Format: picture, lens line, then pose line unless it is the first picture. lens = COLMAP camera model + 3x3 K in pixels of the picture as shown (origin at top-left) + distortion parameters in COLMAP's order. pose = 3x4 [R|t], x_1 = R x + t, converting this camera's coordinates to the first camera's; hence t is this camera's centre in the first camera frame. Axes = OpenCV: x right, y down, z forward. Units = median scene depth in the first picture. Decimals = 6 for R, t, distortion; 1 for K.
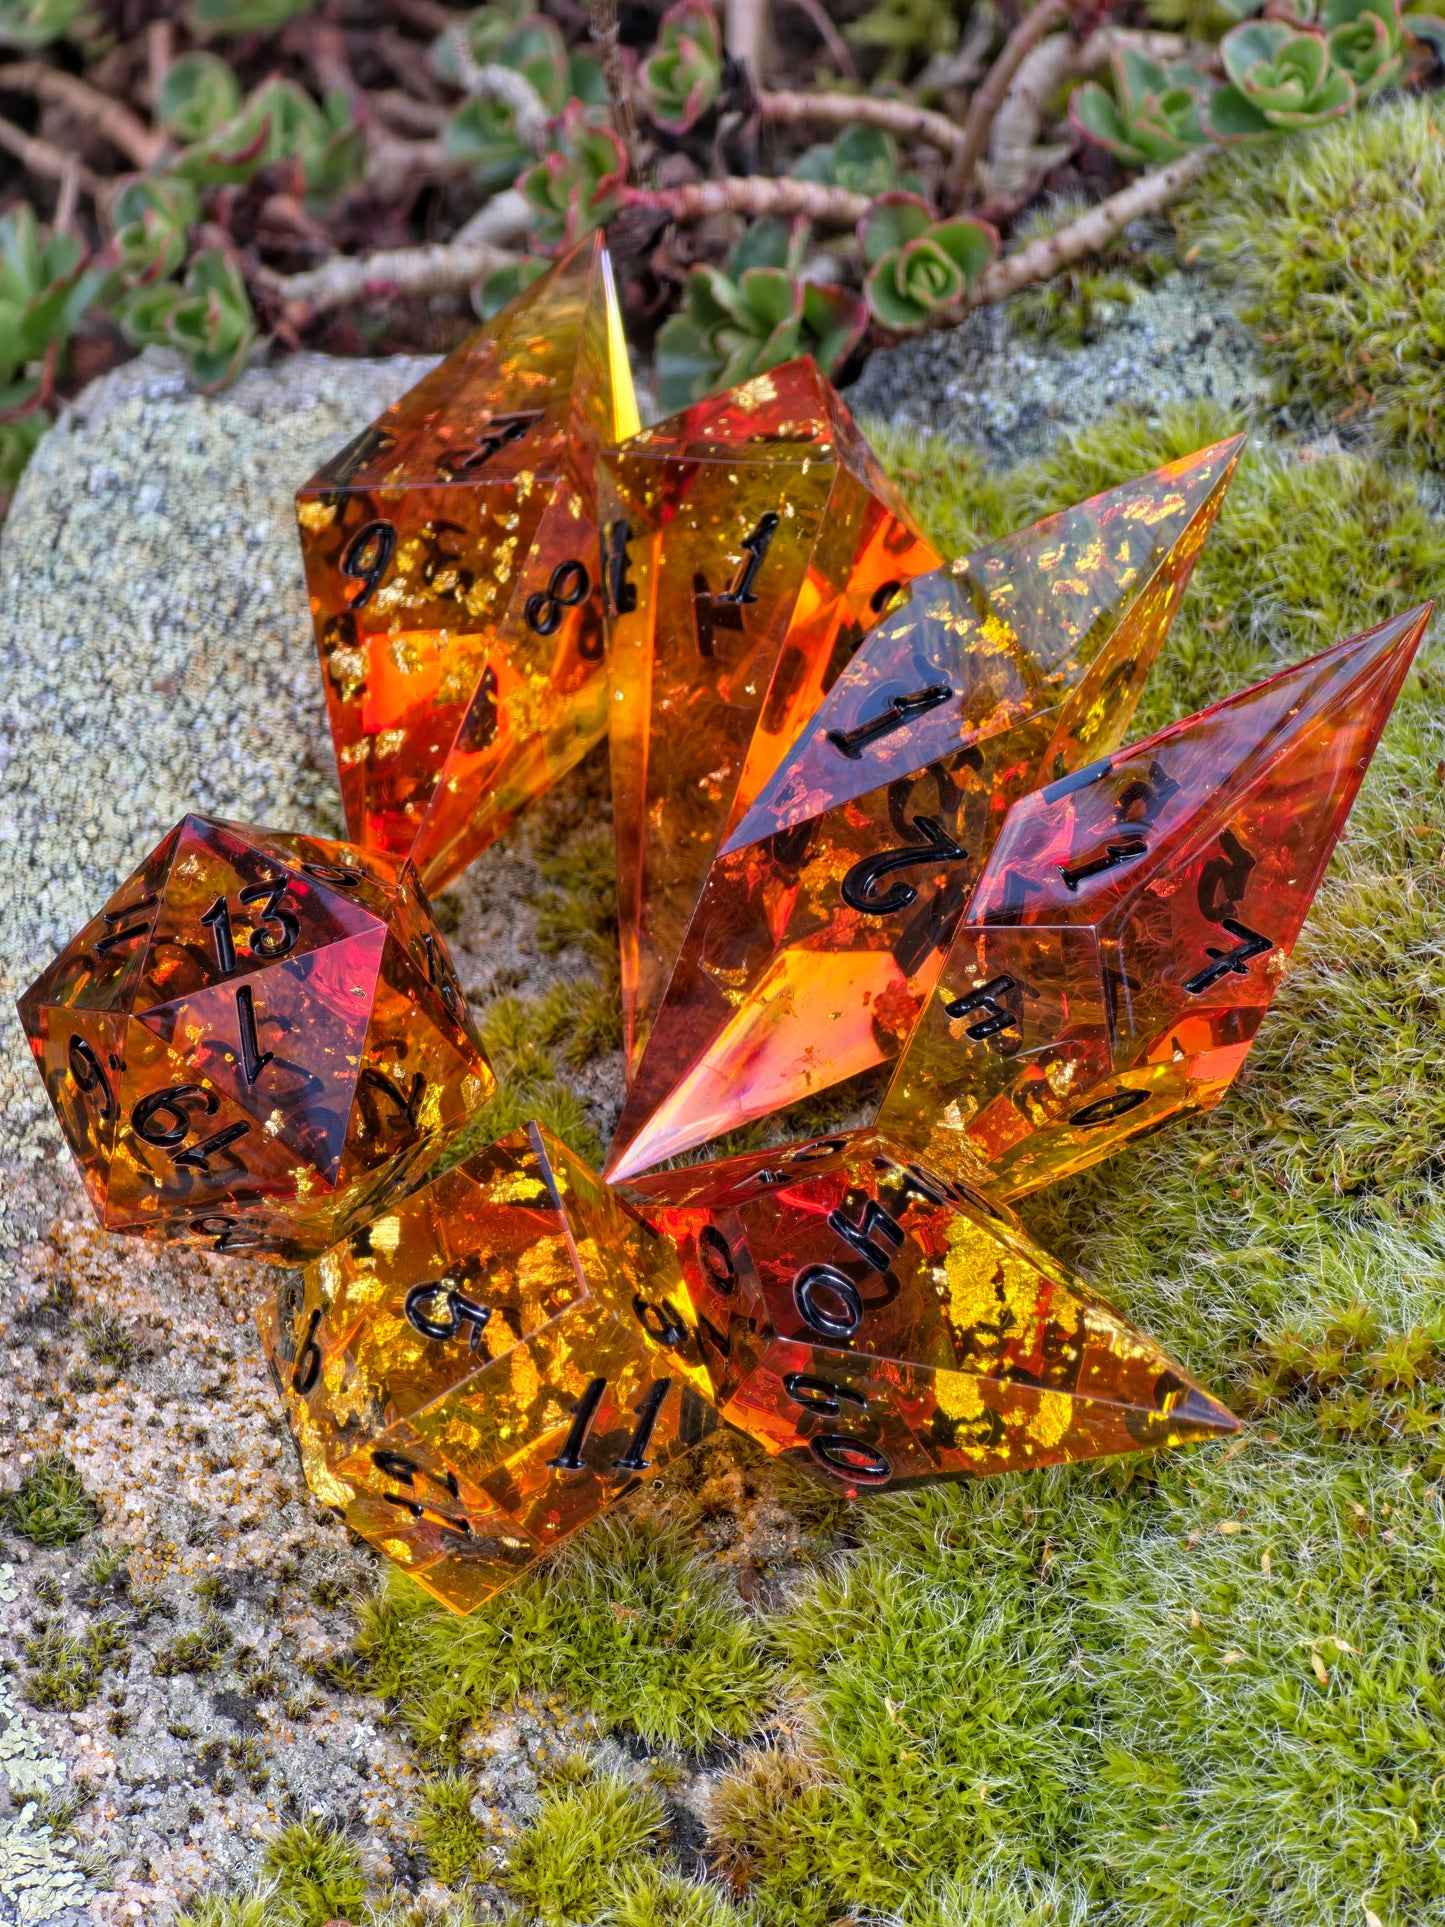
lens RADIAL K [[6741.7, 0, 708.3], [0, 6741.7, 958.8], [0, 0, 1]] dist [0.217094, 0.000000]
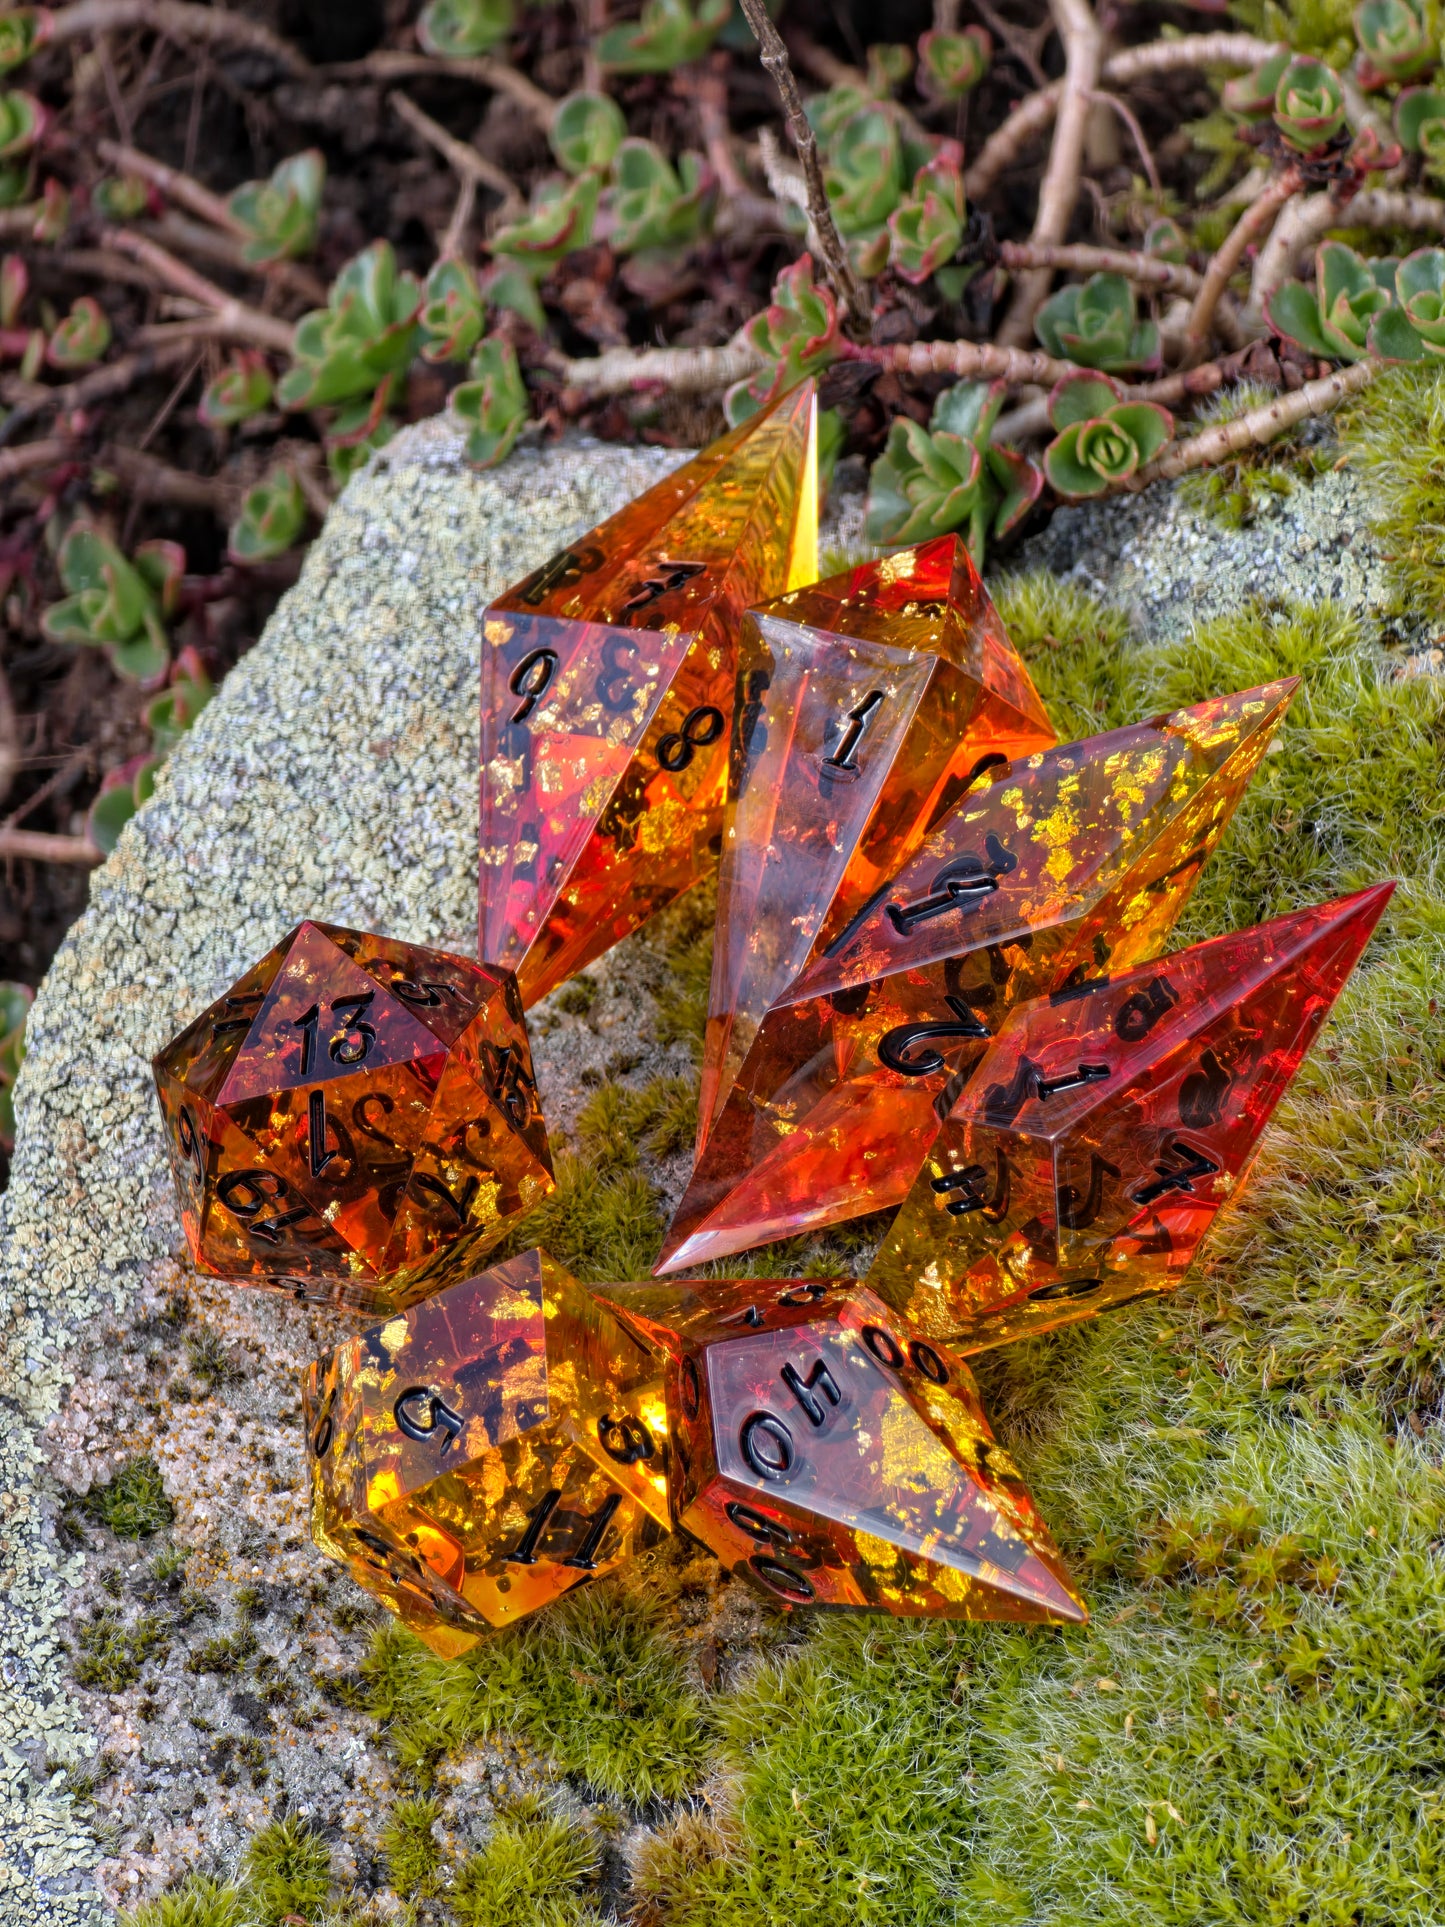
lens RADIAL K [[6741.7, 0, 708.7], [0, 6741.7, 954.8], [0, 0, 1]] dist [0.217094, 0.000000]
pose [[0.979170, 0.121083, -0.162987, 0.174845], [-0.105322, 0.989181, 0.102120, -0.138855], [0.173588, -0.082827, 0.981329, -0.099879]]
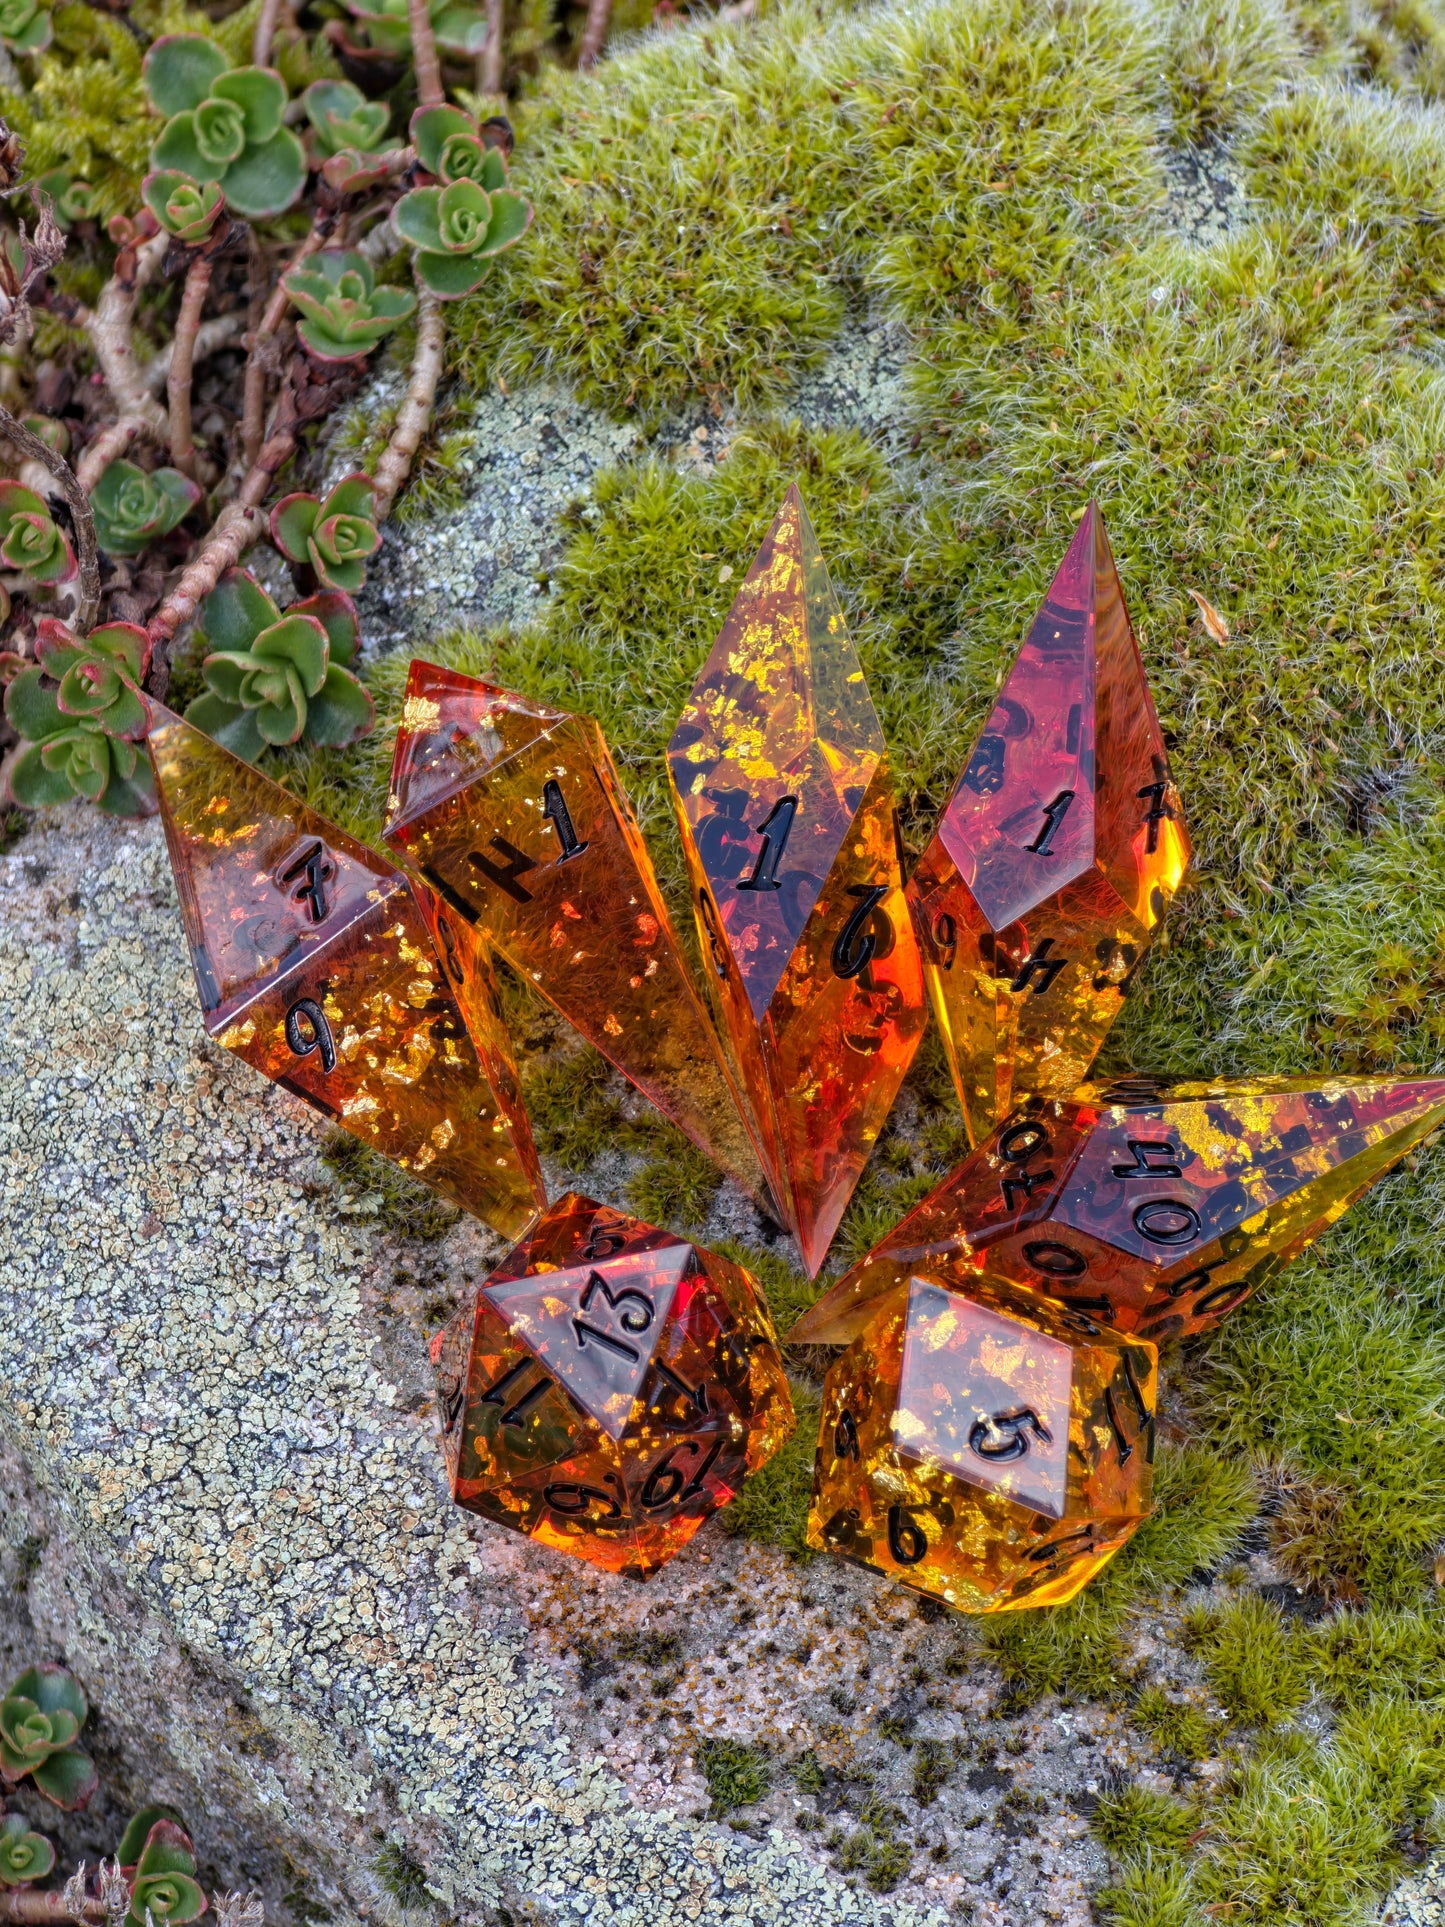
lens RADIAL K [[6741.7, 0, 732.4], [0, 6741.7, 964.4], [0, 0, 1]] dist [0.217094, 0.000000]
pose [[0.652973, -0.670900, 0.351453, -0.435268], [0.597107, 0.741480, 0.306057, -0.409862], [-0.465929, 0.010008, 0.884766, -0.094726]]
